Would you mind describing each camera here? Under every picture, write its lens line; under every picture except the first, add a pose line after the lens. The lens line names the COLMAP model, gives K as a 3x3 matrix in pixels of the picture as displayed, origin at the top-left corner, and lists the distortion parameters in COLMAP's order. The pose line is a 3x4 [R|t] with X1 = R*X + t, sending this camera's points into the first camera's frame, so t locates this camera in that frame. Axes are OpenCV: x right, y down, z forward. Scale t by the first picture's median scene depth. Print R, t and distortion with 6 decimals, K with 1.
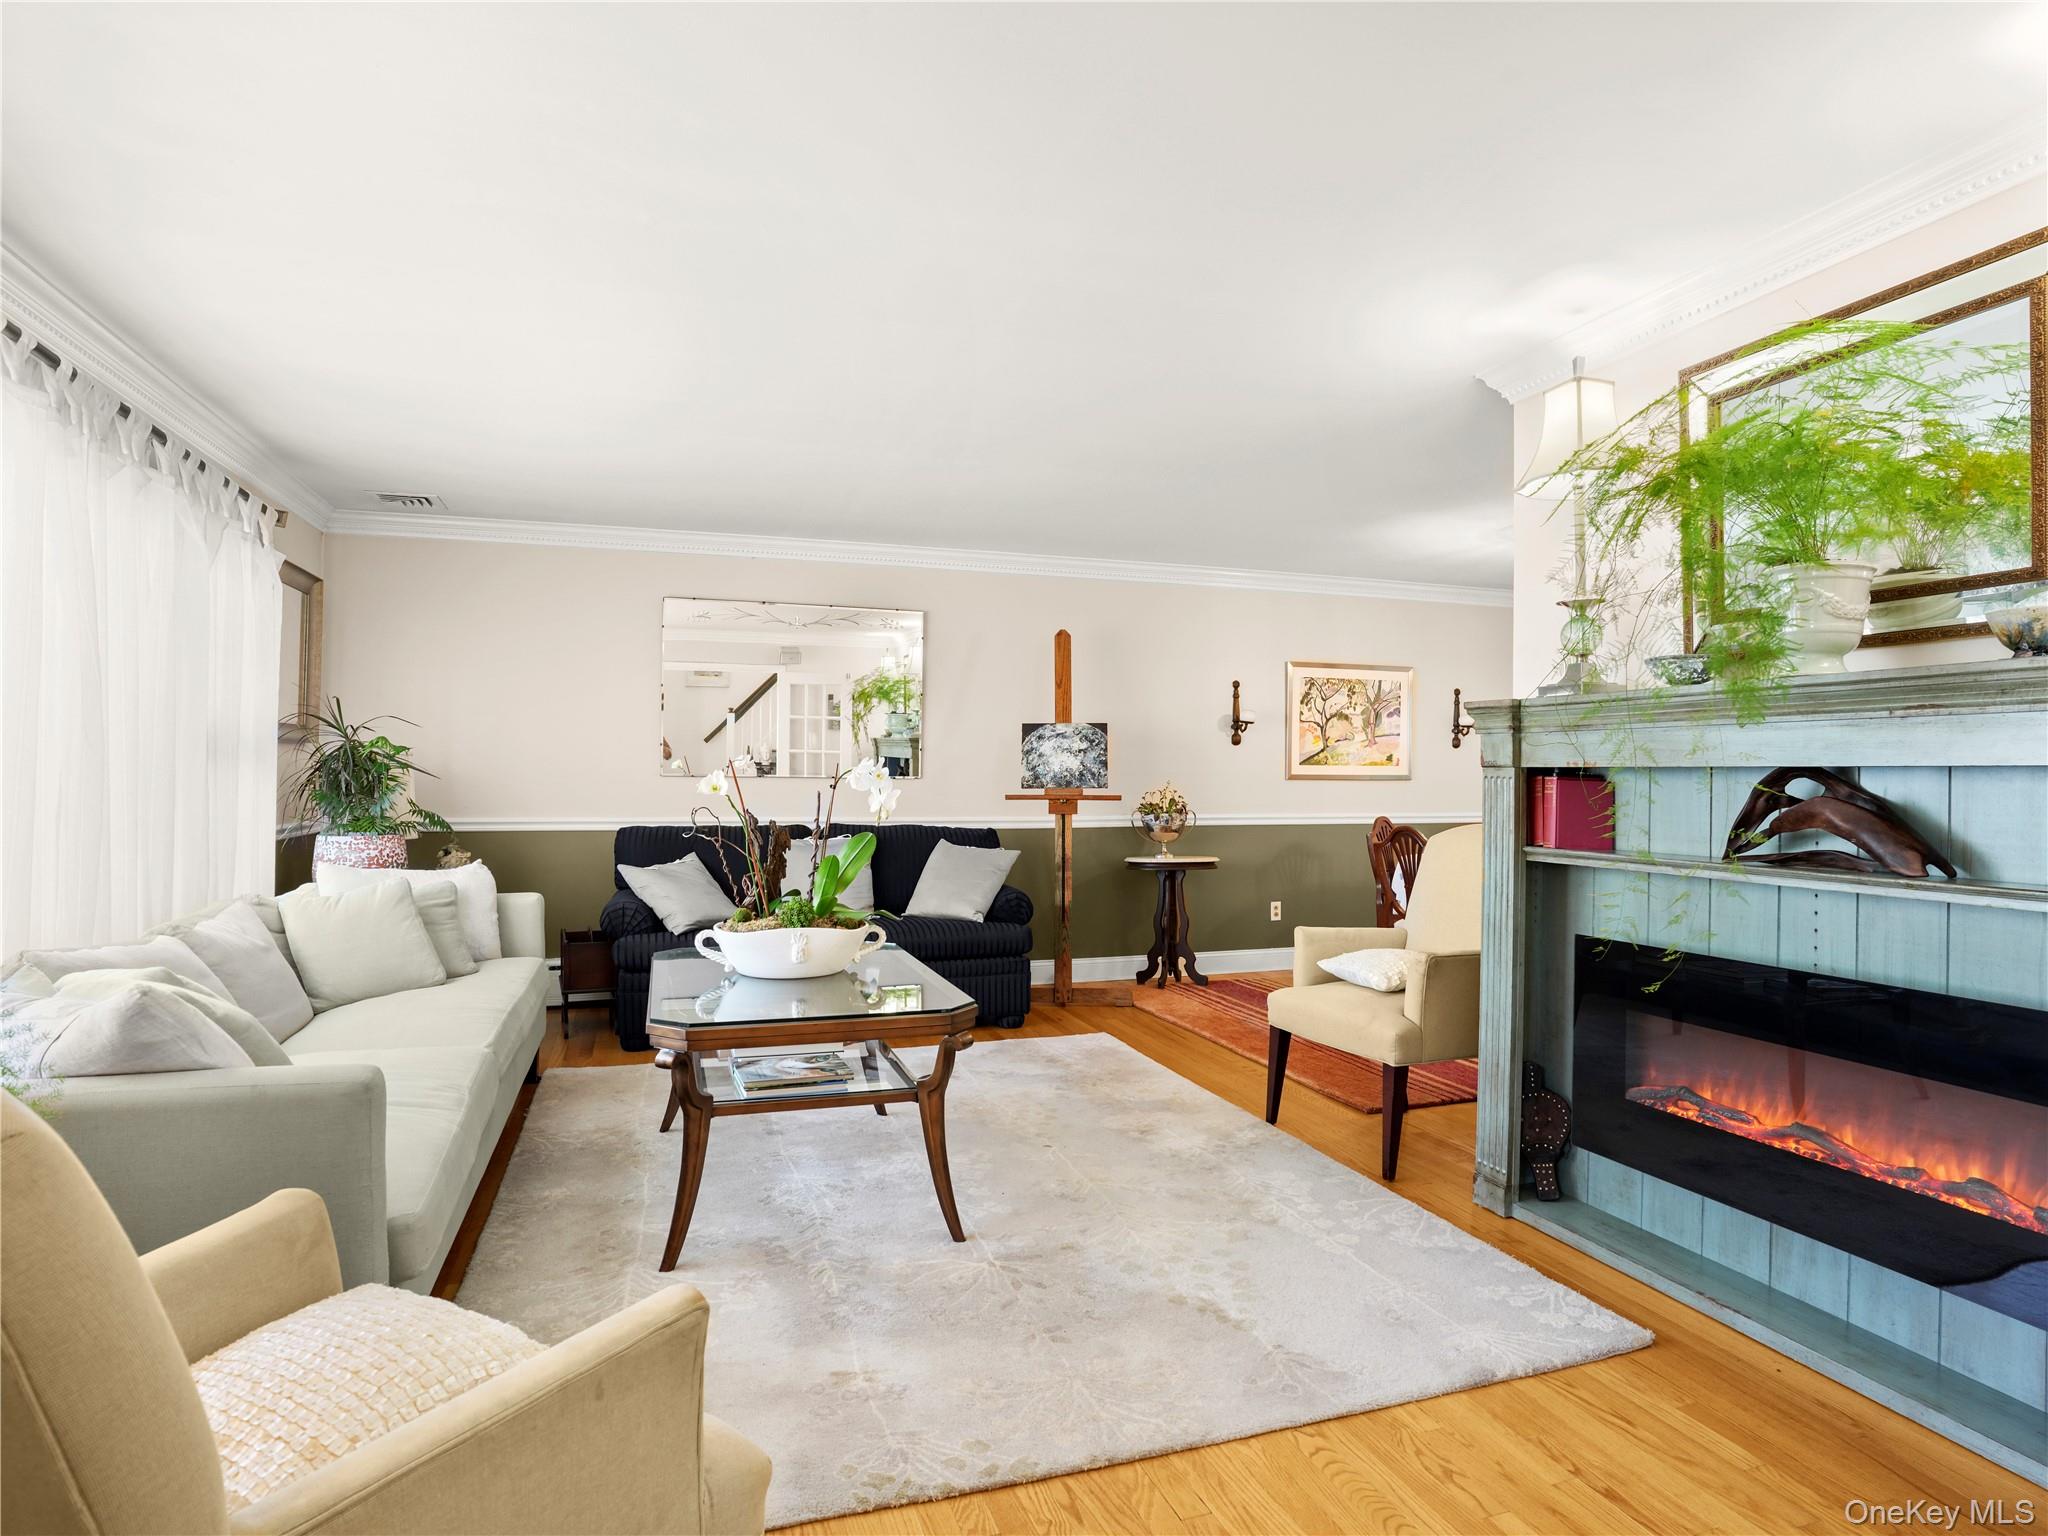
lens RADIAL K [[1156.4, 0, 1024.0], [0, 1156.4, 768.0], [0, 0, 1]] dist [-0.002943, 0.000662]
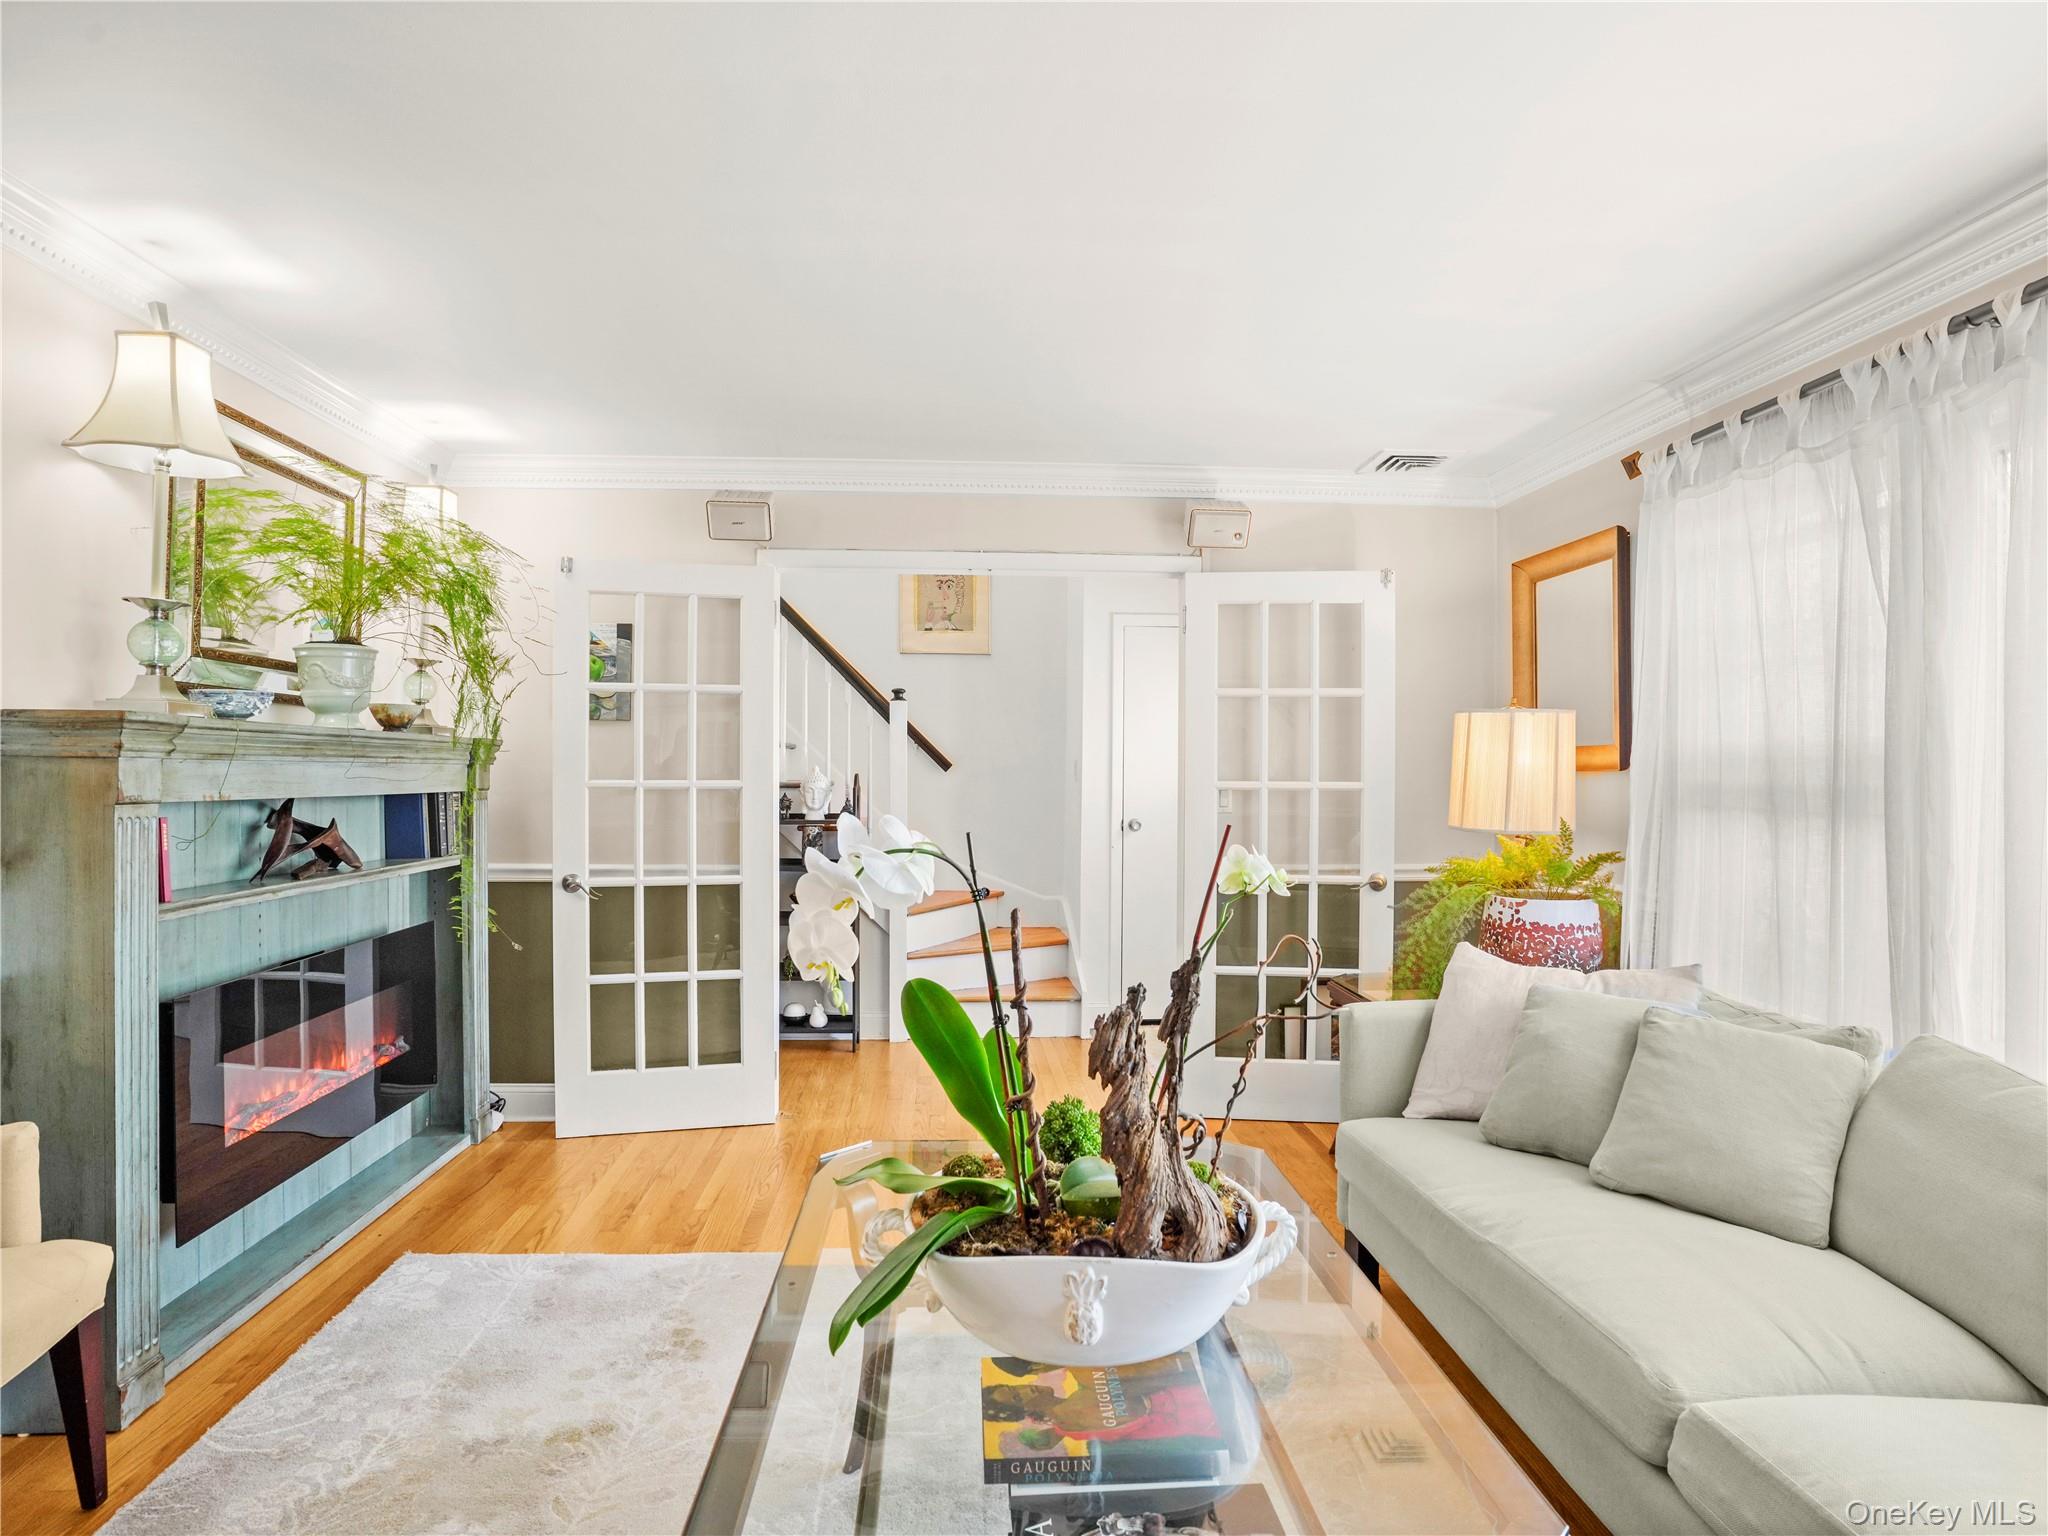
lens RADIAL K [[1158.7, 0, 1024.9], [0, 1158.7, 796.7], [0, 0, 1]] dist [-0.081692, 0.054848]
pose [[-0.966428, -0.017146, 0.256364, -0.406391], [-0.014342, 0.999815, 0.012805, -0.029033], [-0.256537, 0.008699, -0.966495, 1.975495]]
